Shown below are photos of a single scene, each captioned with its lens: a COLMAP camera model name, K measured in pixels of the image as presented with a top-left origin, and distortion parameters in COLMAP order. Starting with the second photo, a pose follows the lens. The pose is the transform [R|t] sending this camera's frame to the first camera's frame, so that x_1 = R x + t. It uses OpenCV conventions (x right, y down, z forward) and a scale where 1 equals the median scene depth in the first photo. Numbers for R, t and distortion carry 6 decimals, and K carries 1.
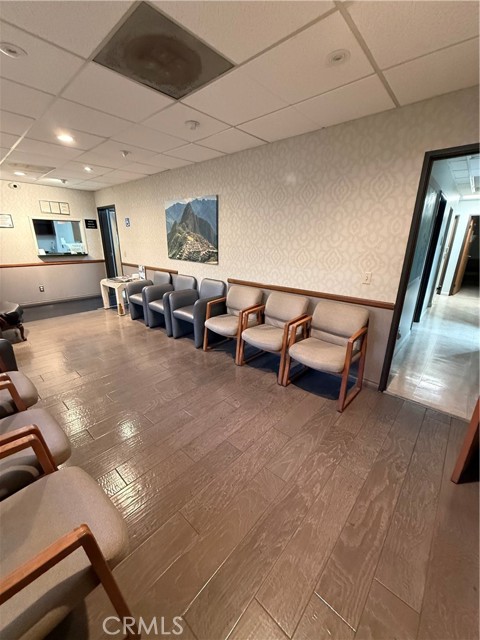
lens RADIAL K [[256.4, 0, 240.0], [0, 256.4, 320.0], [0, 0, 1]] dist [-0.002591, -0.000515]
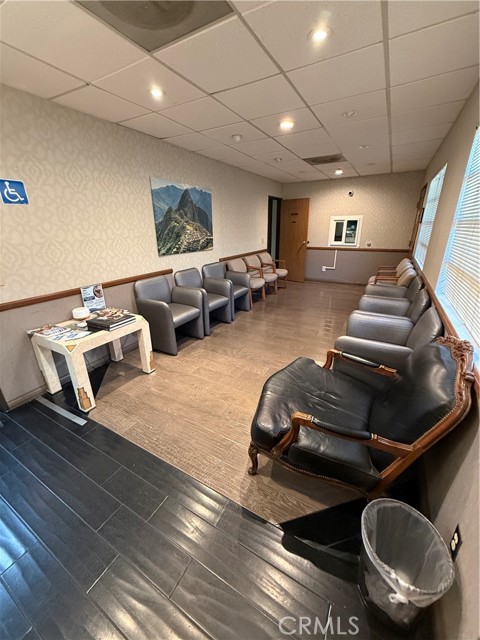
lens RADIAL K [[256.4, 0, 240.0], [0, 256.4, 320.0], [0, 0, 1]] dist [-0.002591, -0.000515]
pose [[-0.215888, -0.348889, 0.911959, -1.167305], [0.309759, 0.861267, 0.402825, -0.334936], [-0.925981, 0.369453, -0.077866, 0.988101]]
